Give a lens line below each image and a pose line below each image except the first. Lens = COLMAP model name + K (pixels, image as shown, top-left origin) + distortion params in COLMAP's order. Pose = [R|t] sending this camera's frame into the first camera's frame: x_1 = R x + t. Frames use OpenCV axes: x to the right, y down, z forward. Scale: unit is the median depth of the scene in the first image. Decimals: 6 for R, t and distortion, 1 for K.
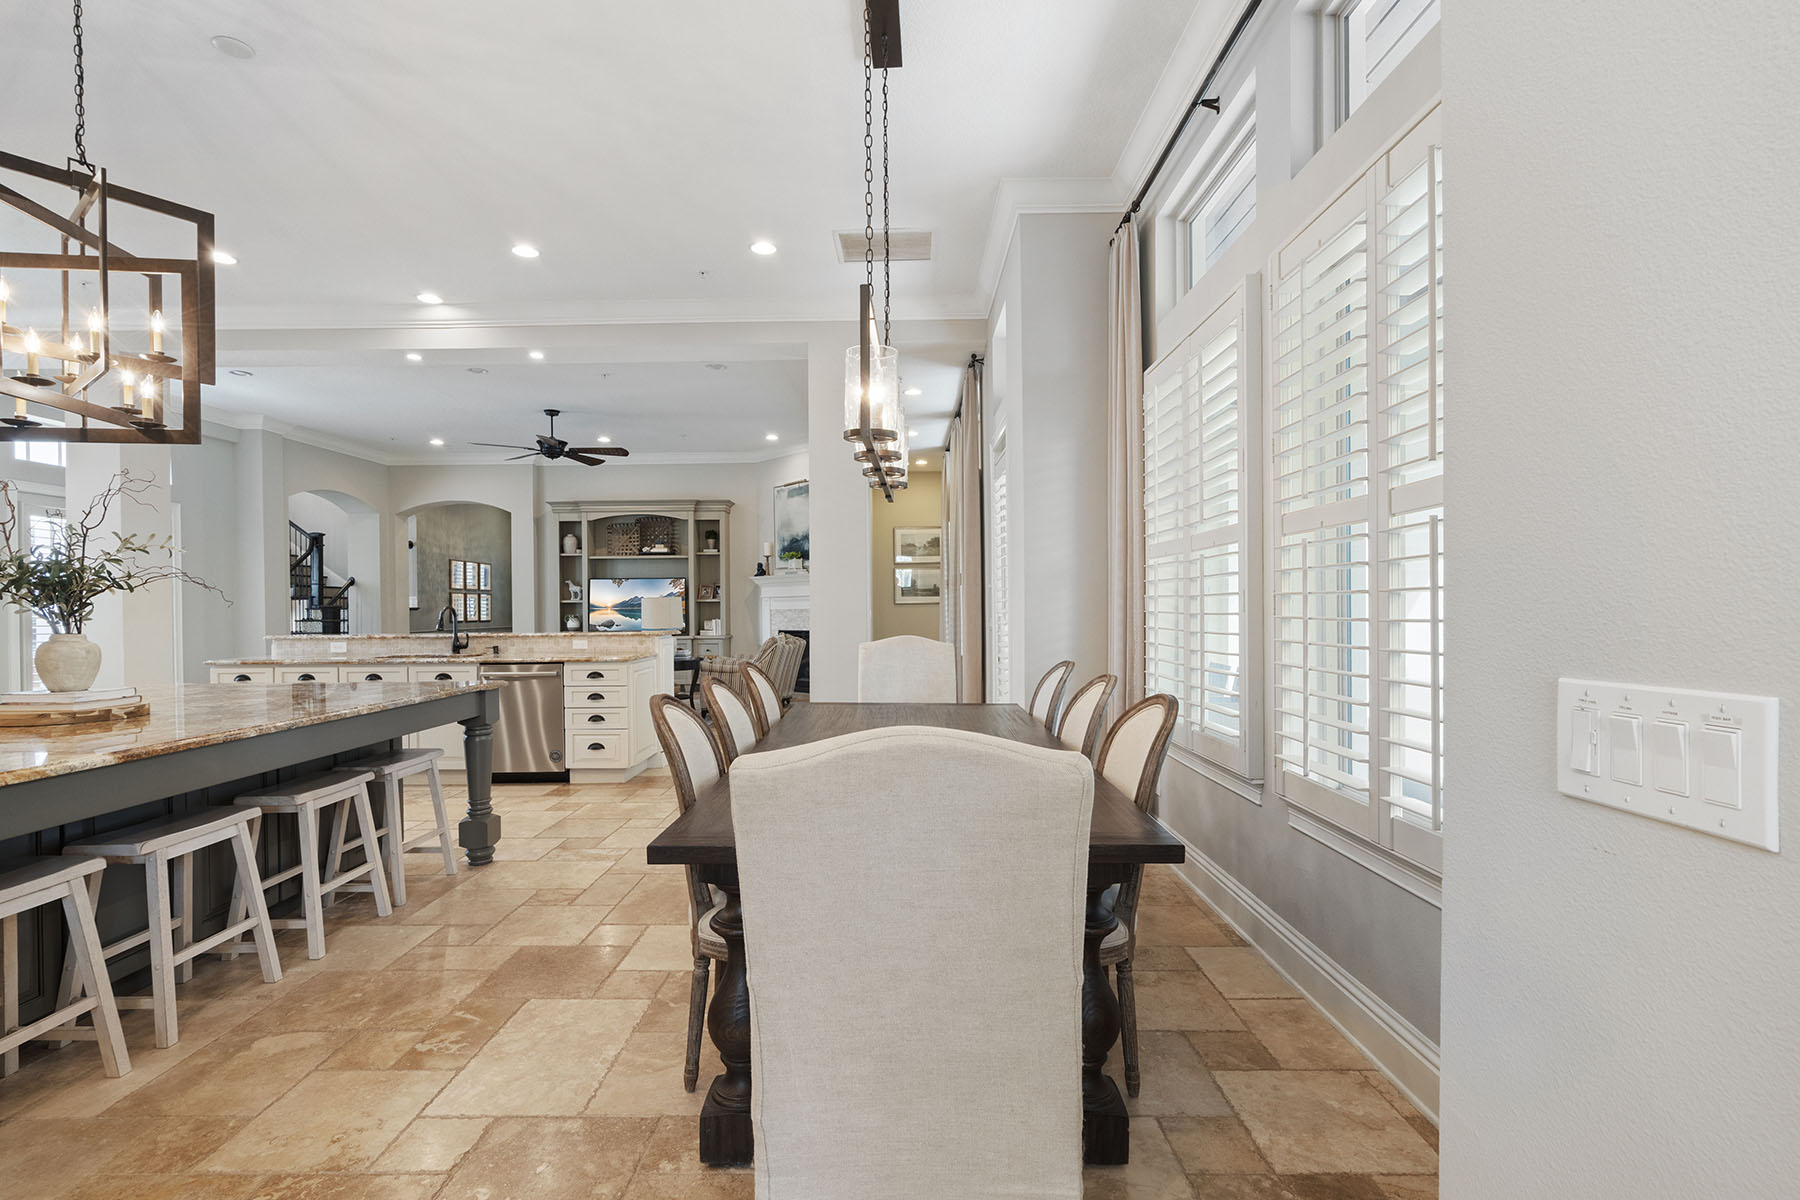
lens RADIAL K [[821.3, 0, 895.6], [0, 821.3, 612.8], [0, 0, 1]] dist [-0.000232, 0.000325]
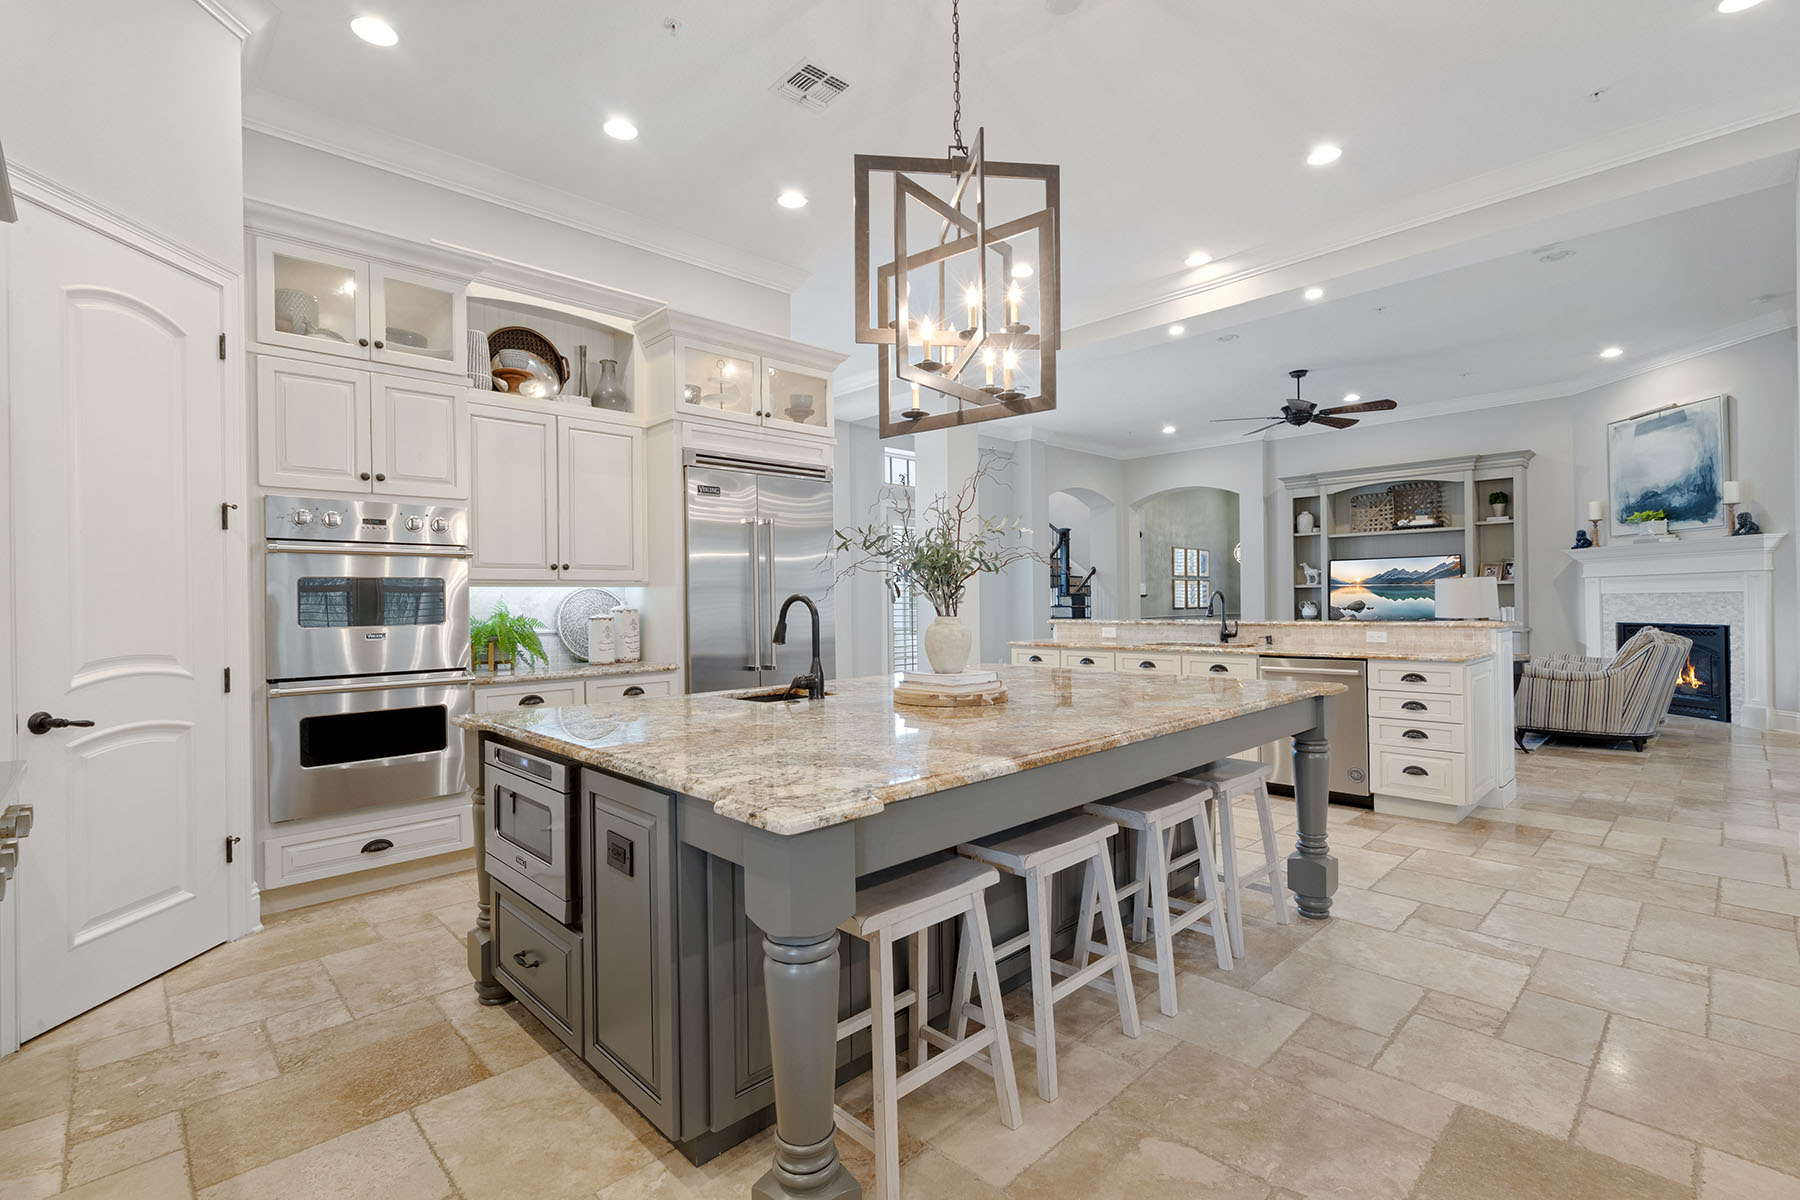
lens RADIAL K [[813.6, 0, 891.4], [0, 813.6, 598.2], [0, 0, 1]] dist [-0.000776, 0.000105]
pose [[0.696982, -0.002905, -0.717083, -0.156050], [0.000970, 0.999995, -0.003109, 0.002958], [0.717088, 0.001471, 0.696981, 0.115419]]
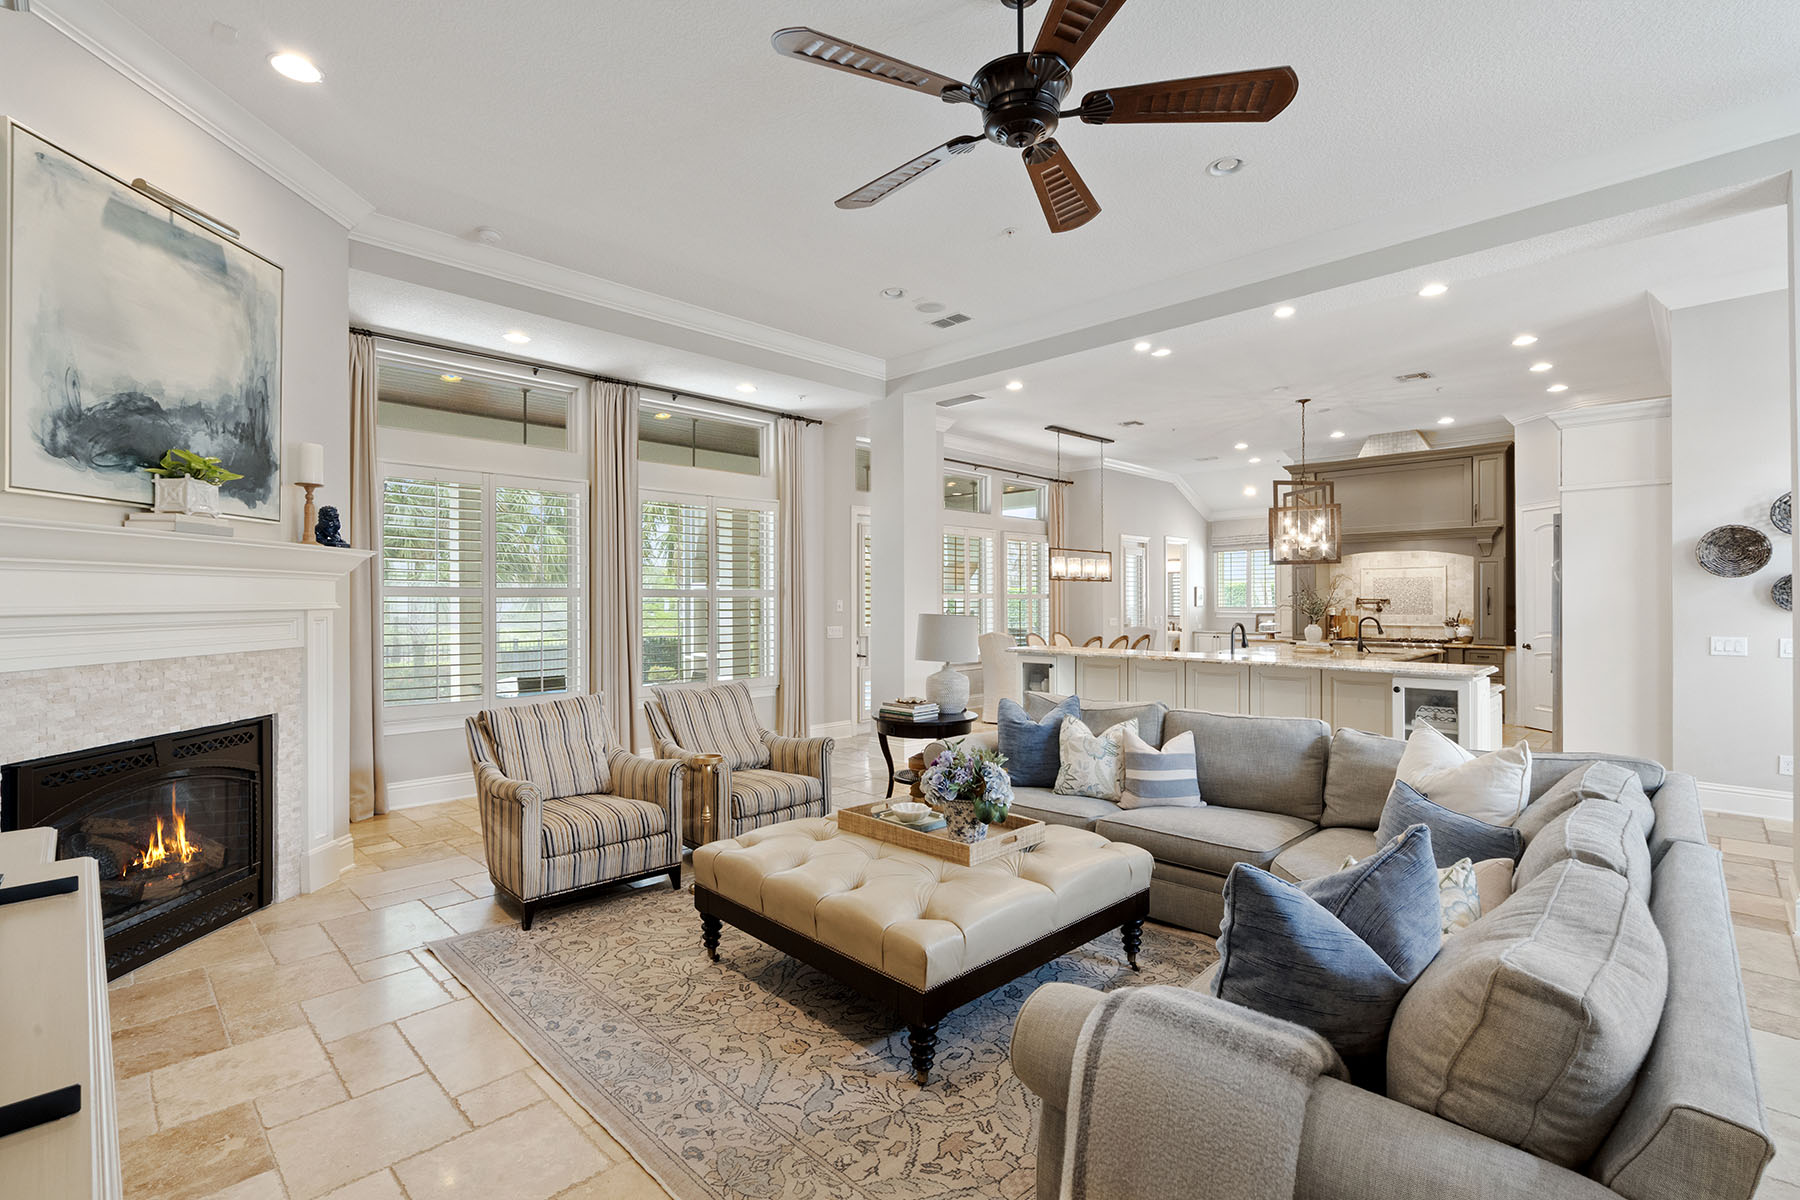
lens RADIAL K [[813.6, 0, 891.4], [0, 813.6, 598.2], [0, 0, 1]] dist [-0.000776, 0.000105]
pose [[-0.709731, 0.013230, 0.704349, -0.968958], [0.014802, 0.999883, -0.003866, -0.040829], [-0.704317, 0.007682, -0.709844, 2.046930]]
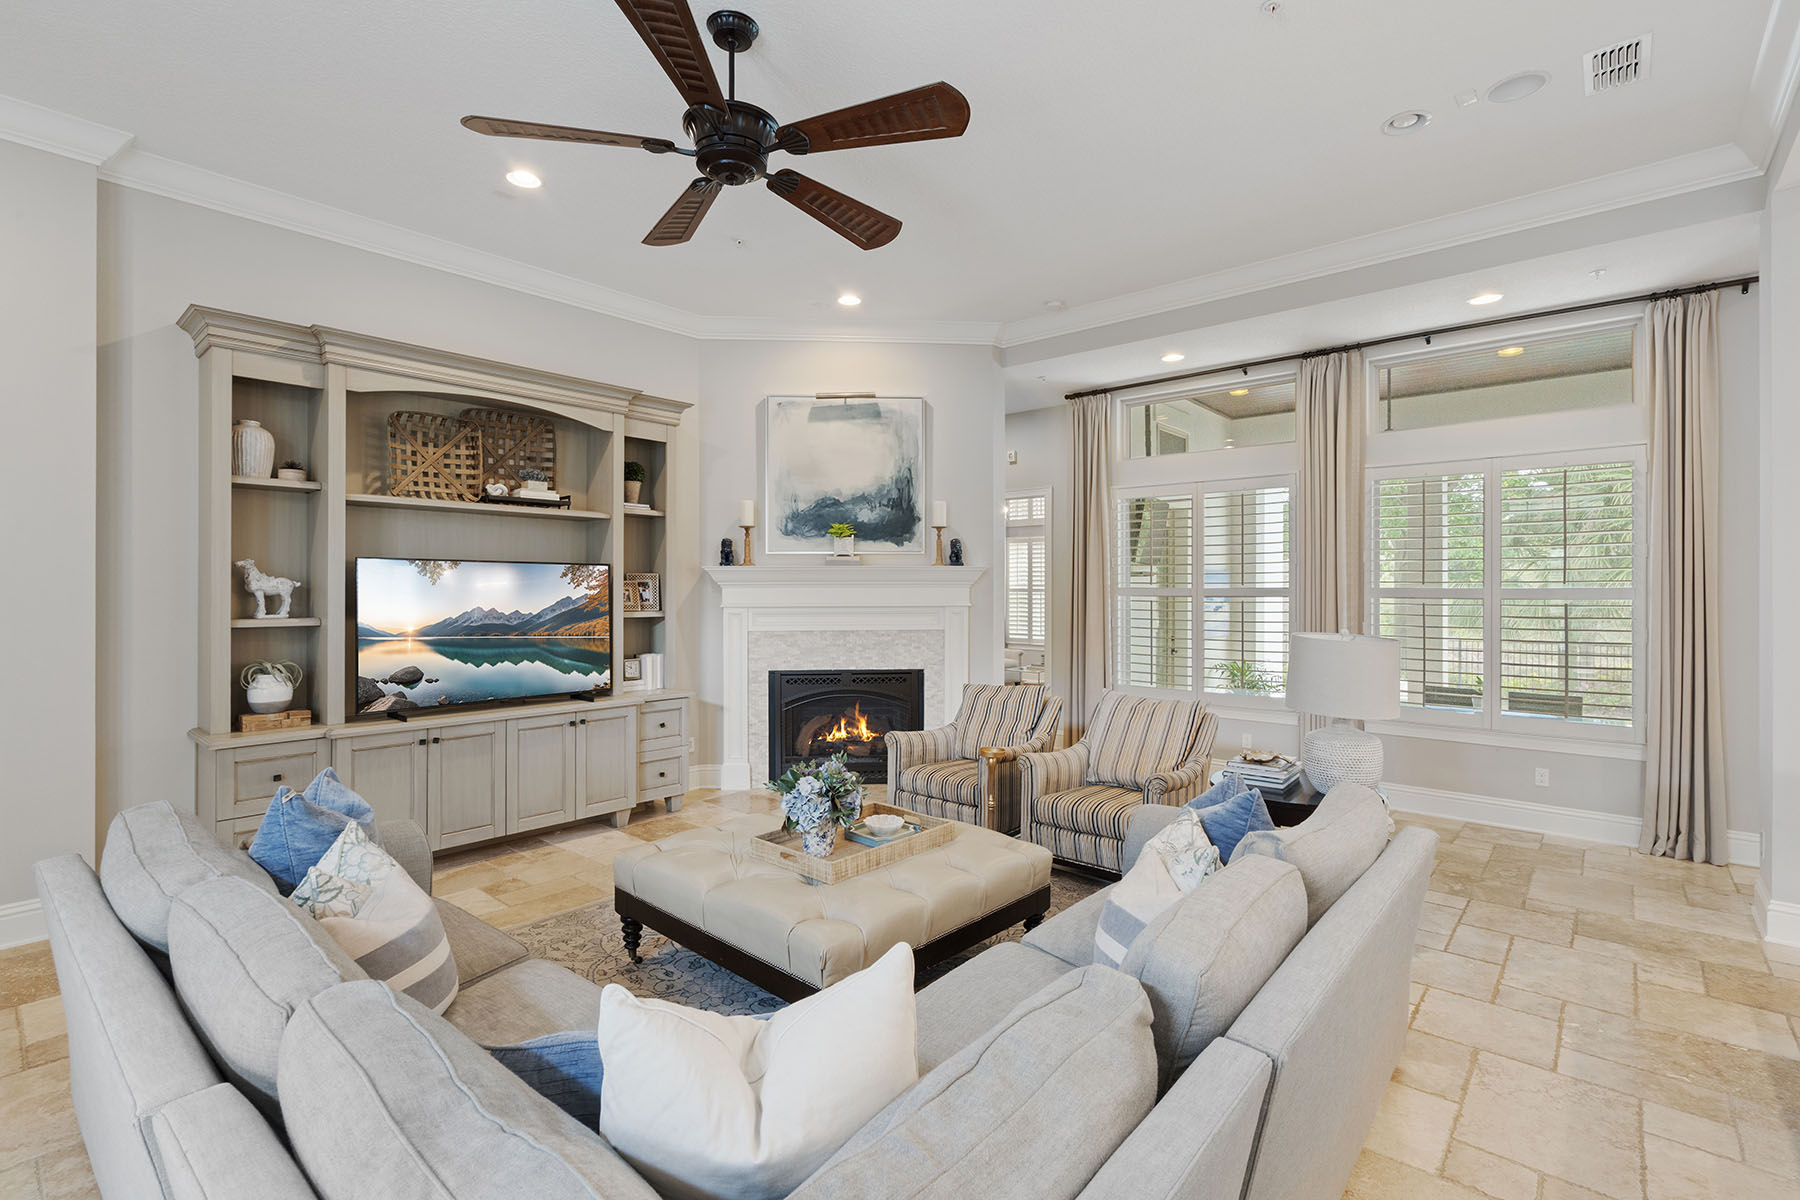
lens RADIAL K [[823.4, 0, 901.9], [0, 823.4, 593.9], [0, 0, 1]] dist [-0.016063, -0.000110]
pose [[0.652835, 0.006045, 0.757476, -1.000251], [-0.000283, 0.999970, -0.007736, -0.048805], [-0.757500, 0.004836, 0.652818, 1.240278]]
